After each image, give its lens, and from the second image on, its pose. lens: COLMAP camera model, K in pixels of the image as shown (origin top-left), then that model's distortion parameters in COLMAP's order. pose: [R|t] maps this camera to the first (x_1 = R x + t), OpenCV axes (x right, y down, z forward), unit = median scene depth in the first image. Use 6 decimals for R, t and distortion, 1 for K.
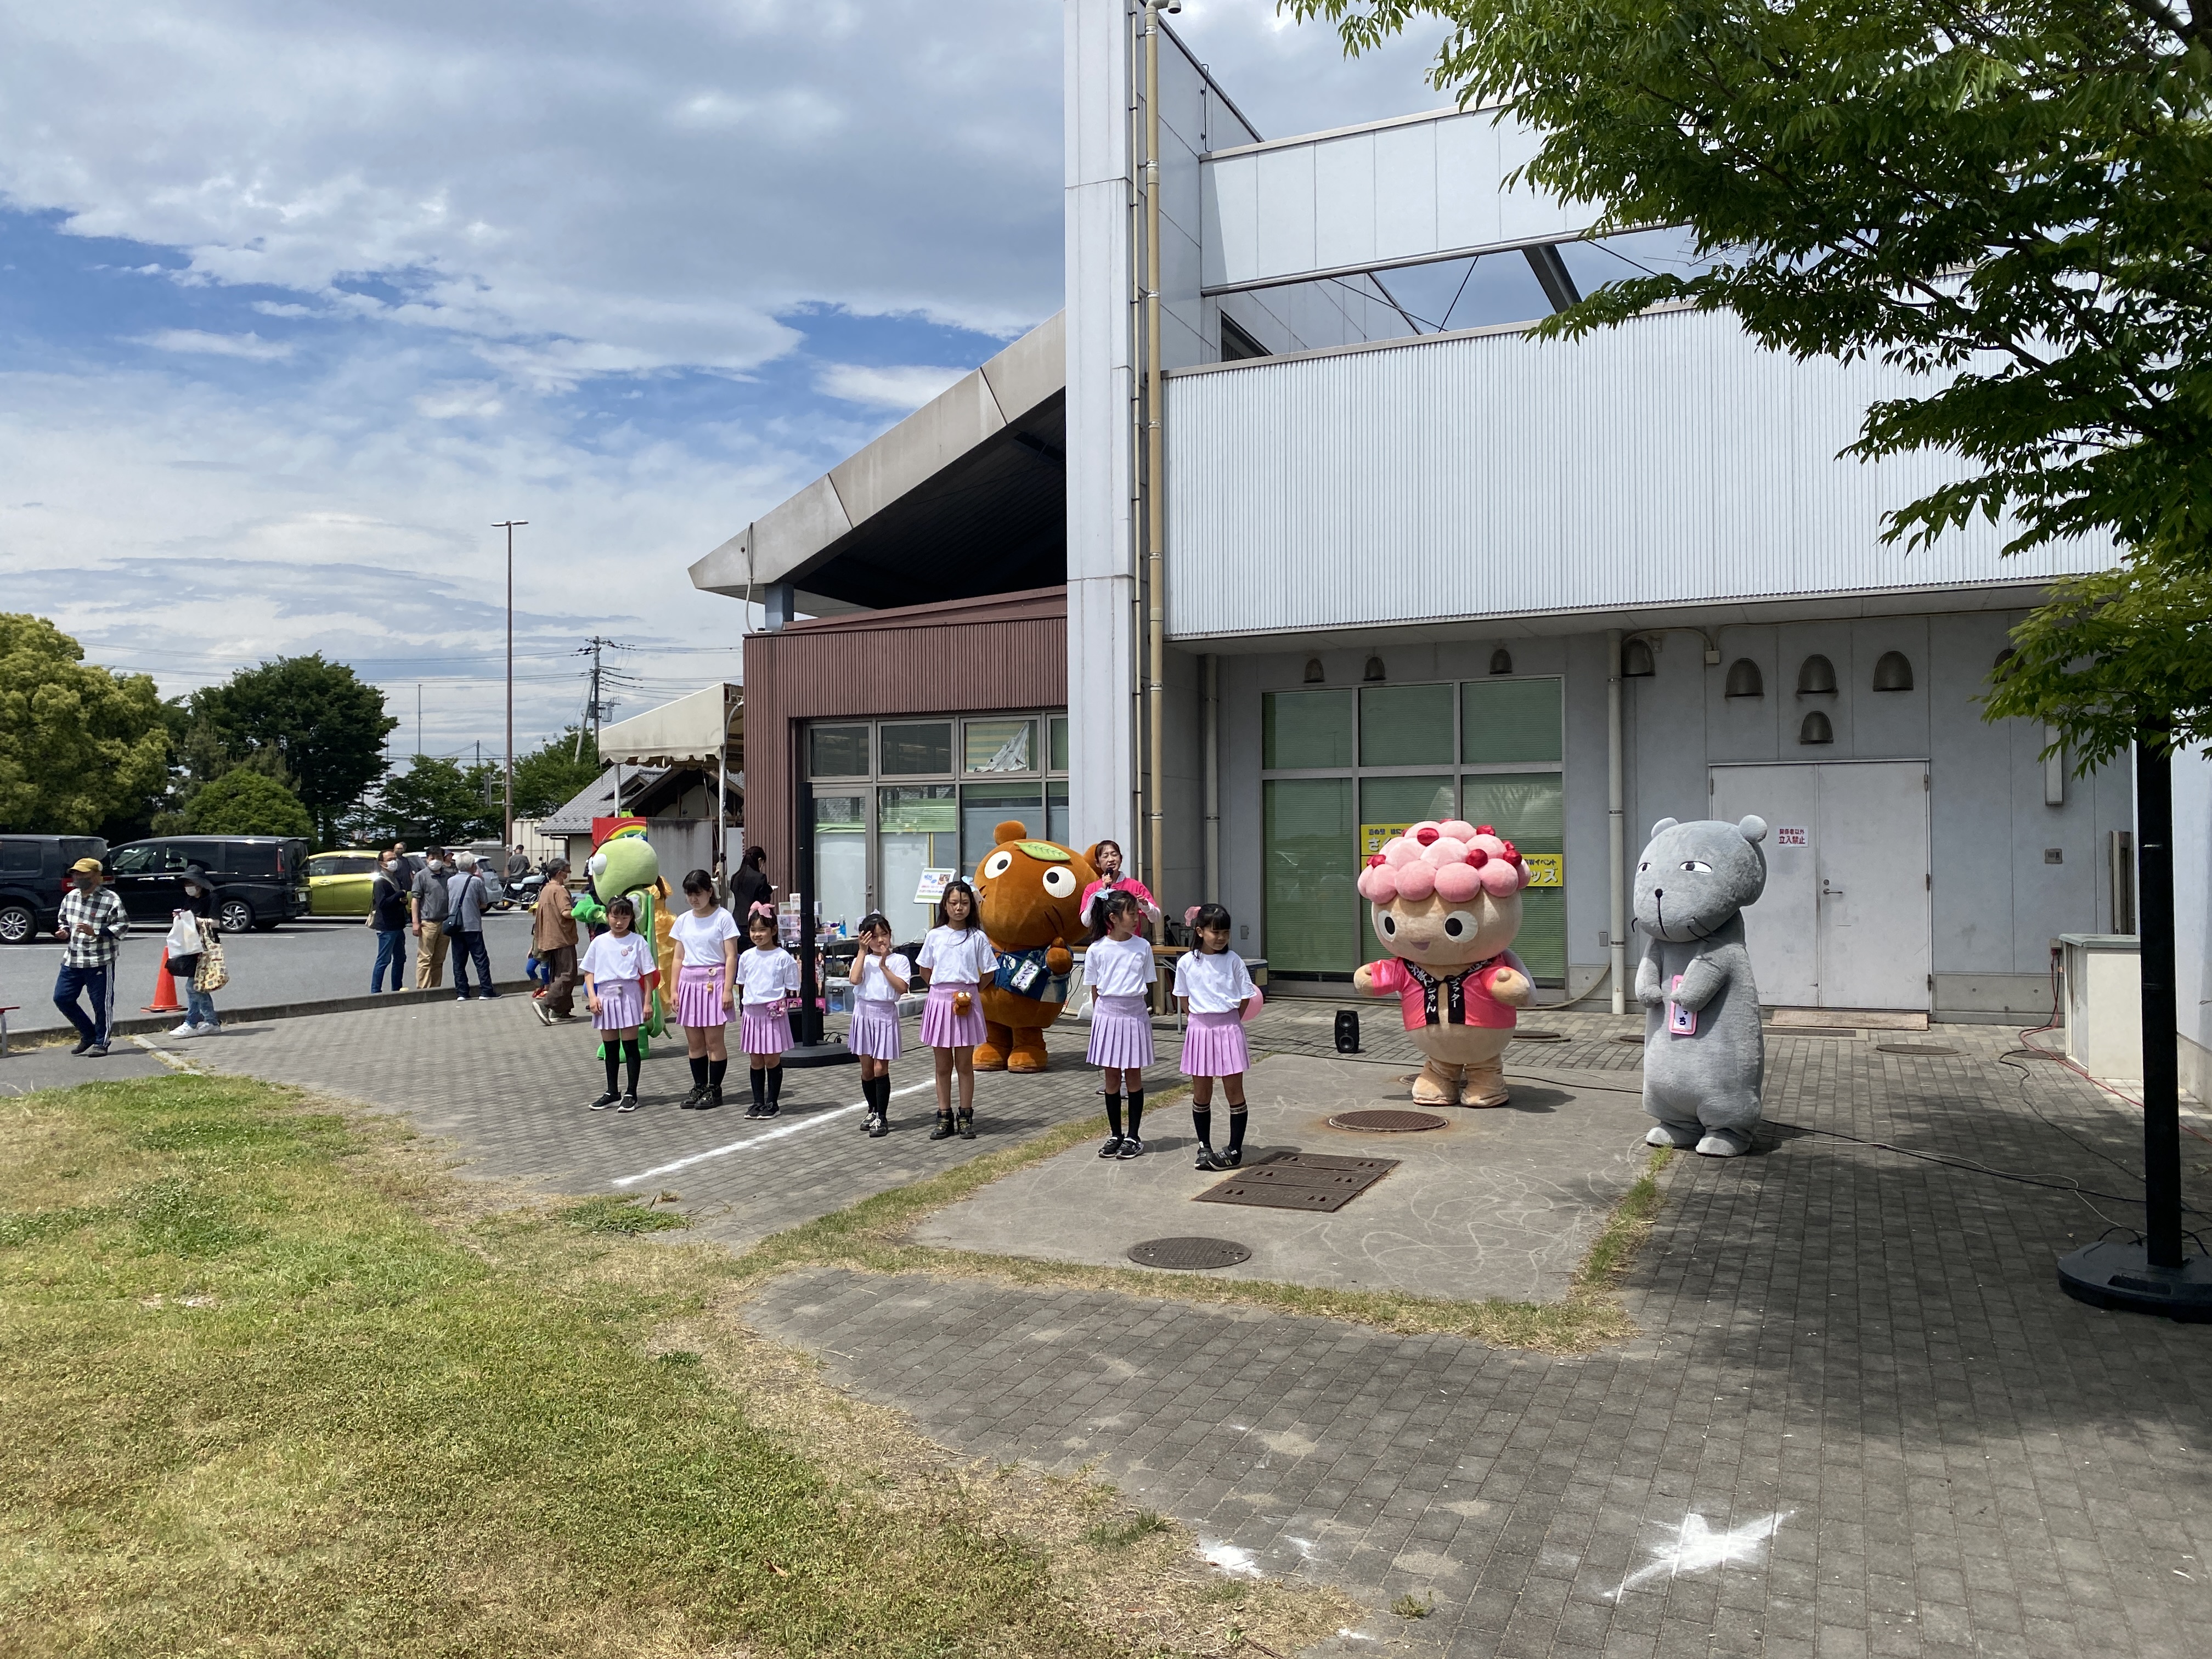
lens RADIAL K [[1711.5, 0, 1063.7], [0, 1711.5, 873.2], [0, 0, 1]] dist [0.049006, -0.050084]
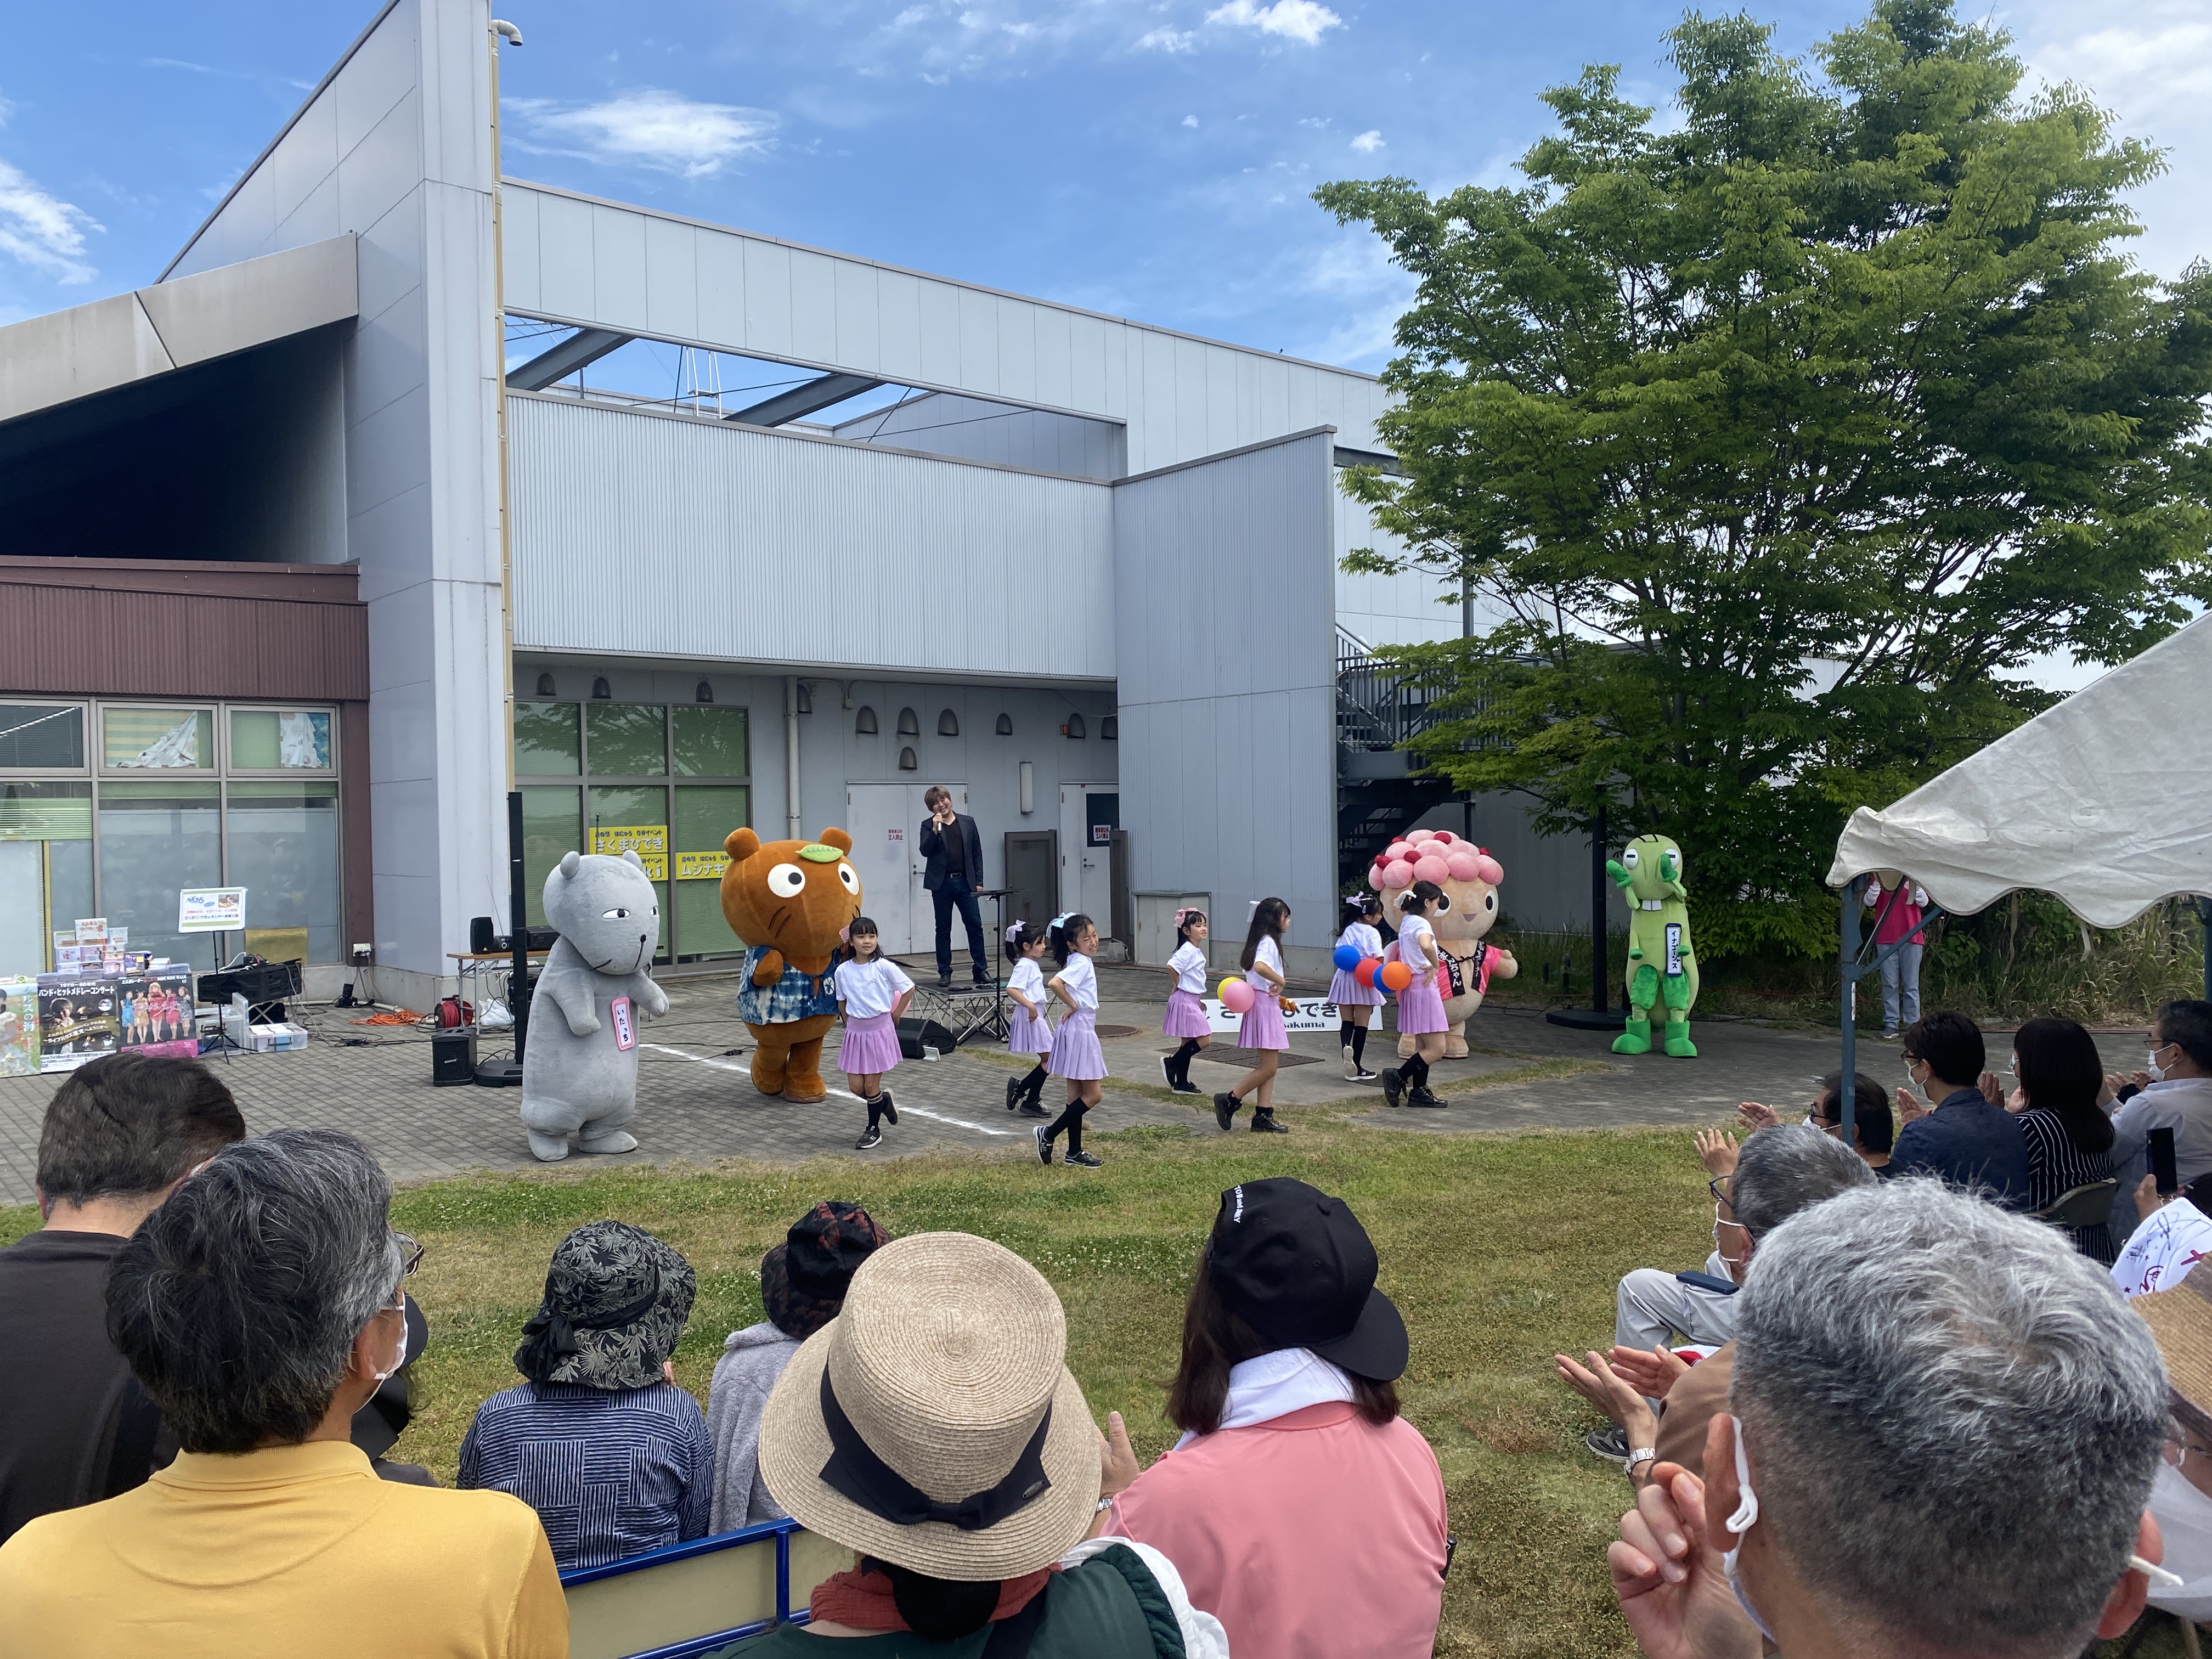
lens RADIAL K [[1711.5, 0, 1117.0], [0, 1711.5, 849.7], [0, 0, 1]] dist [0.049006, -0.050084]
pose [[0.416146, -0.023084, 0.909005, -0.695203], [0.021074, 0.999654, 0.015738, -0.024781], [-0.909053, 0.012608, 0.416489, 0.233738]]
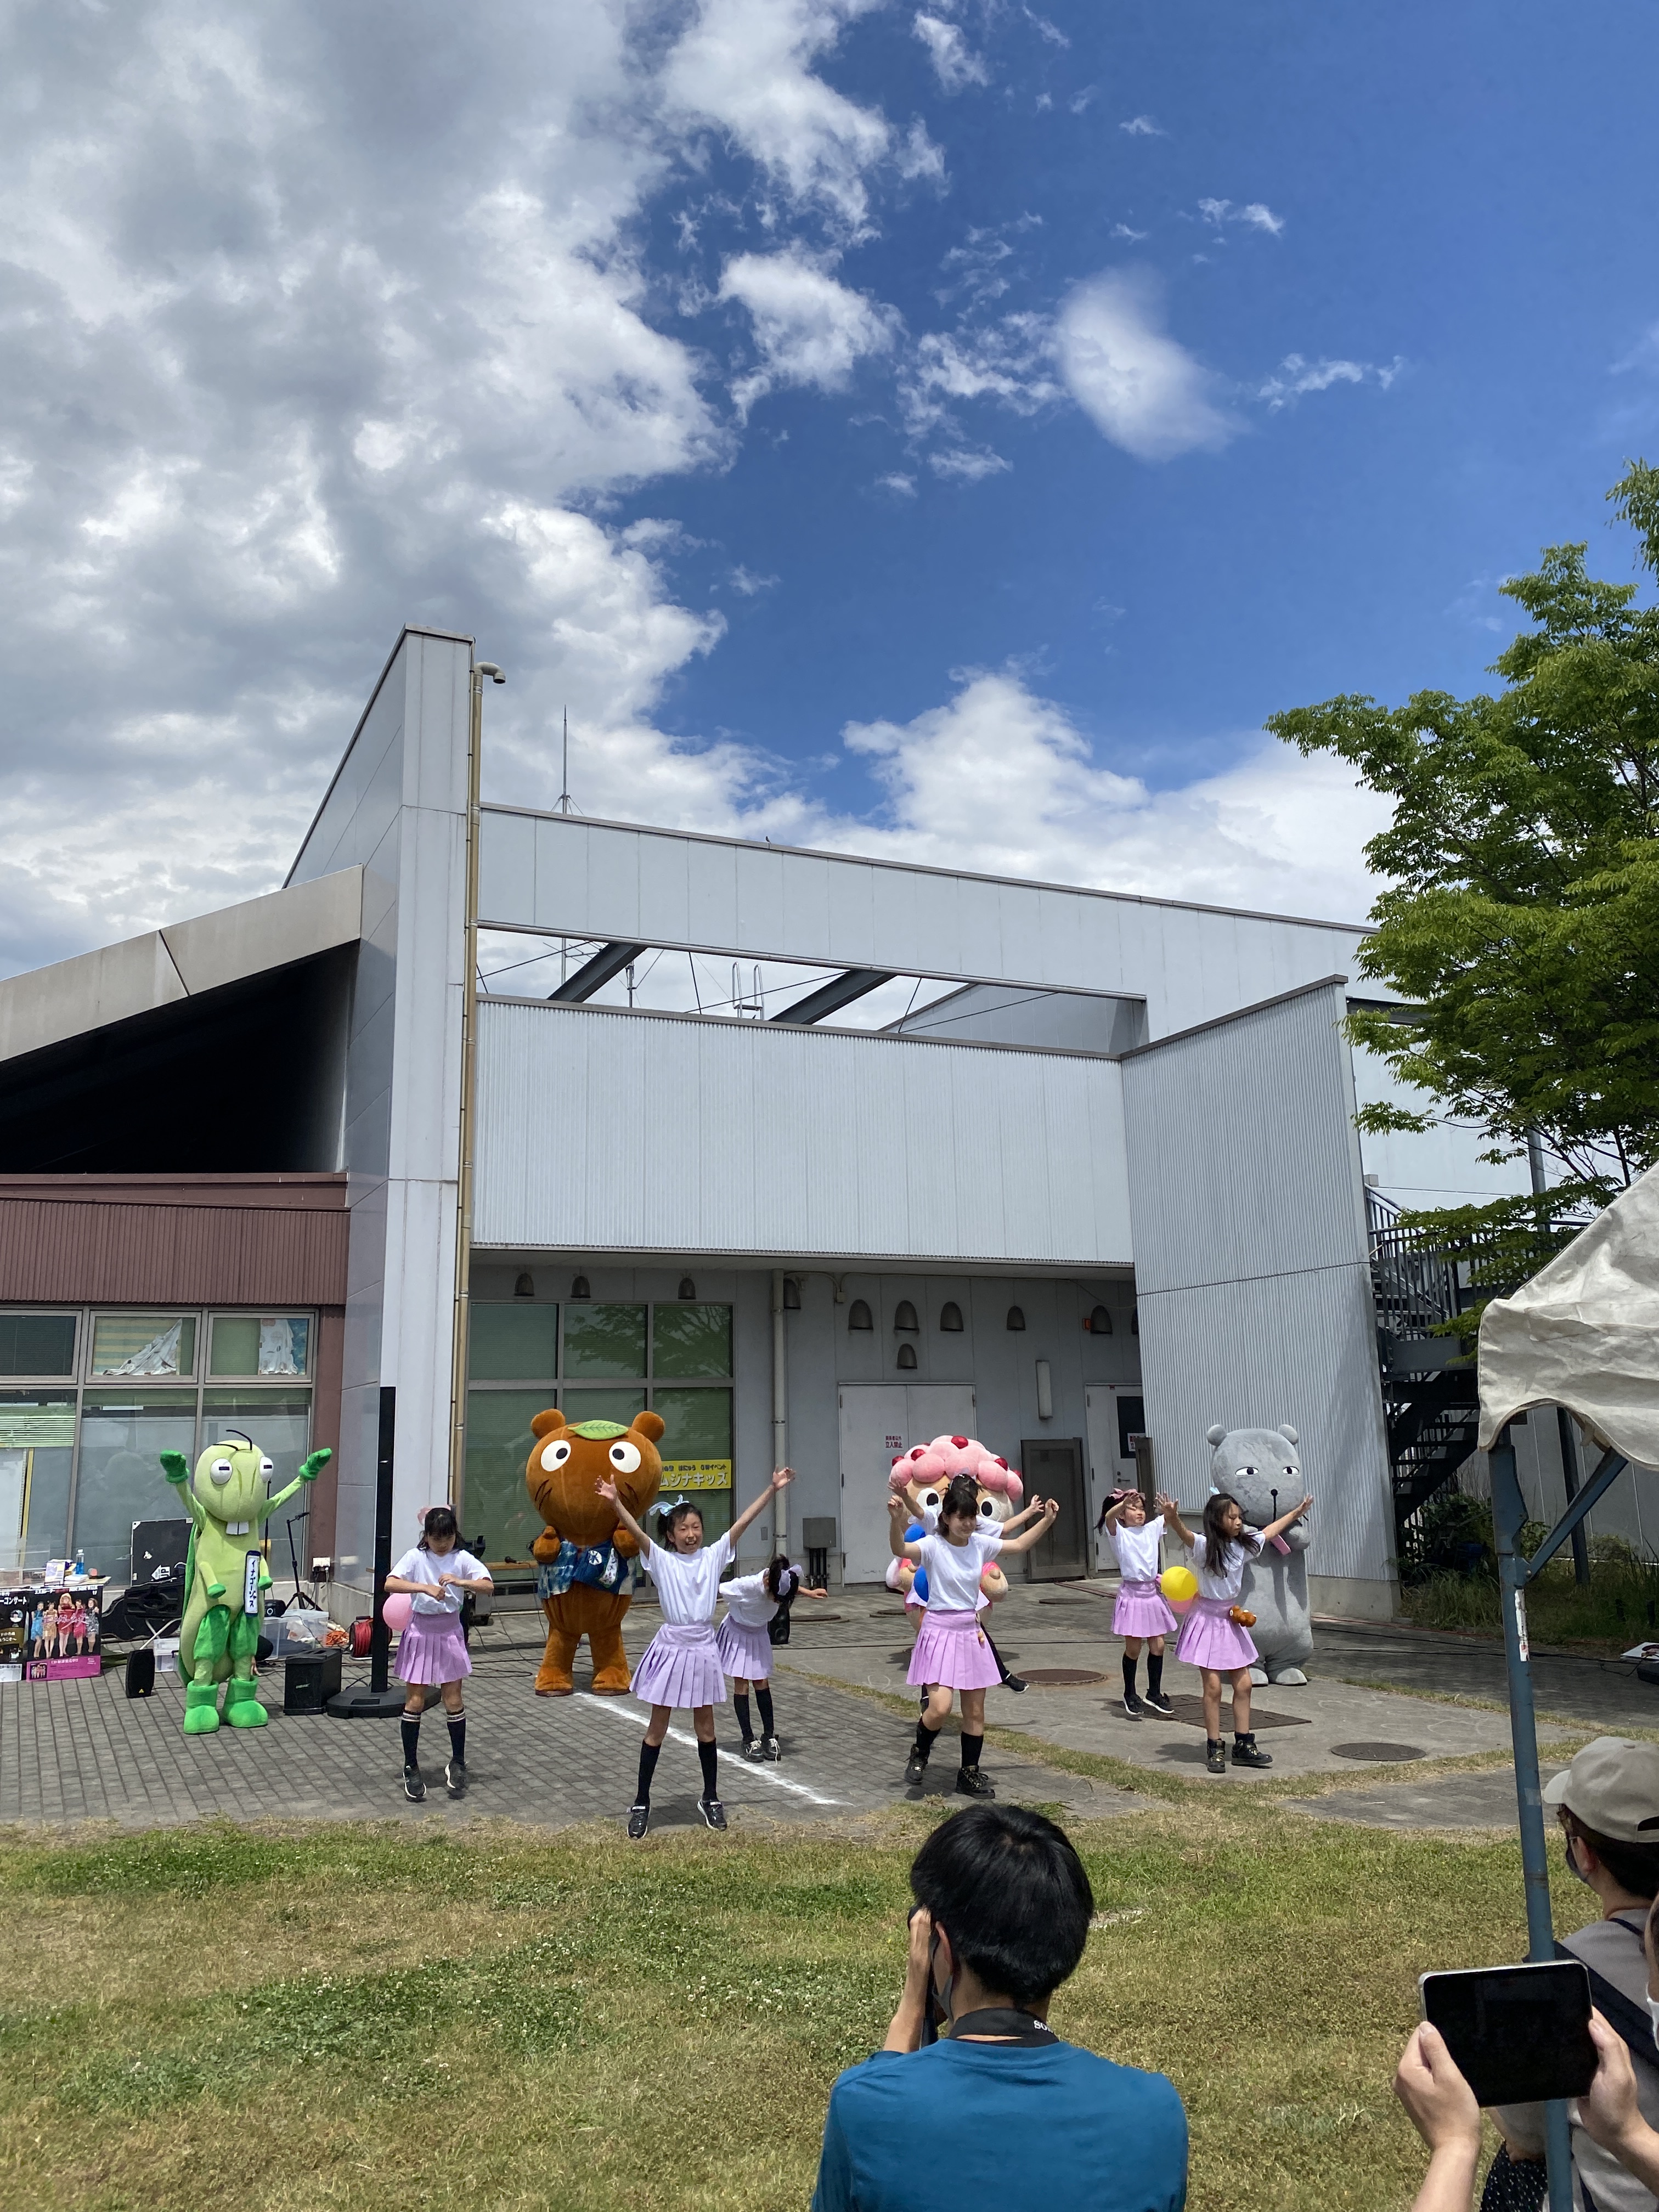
lens RADIAL K [[1711.5, 0, 836.4], [0, 1711.5, 1084.5], [0, 0, 1]] dist [0.049006, -0.050084]
pose [[0.632548, 0.149346, 0.759986, -0.560504], [0.024546, 0.976875, -0.212397, -0.010036], [-0.774132, 0.153005, 0.614254, 0.186622]]
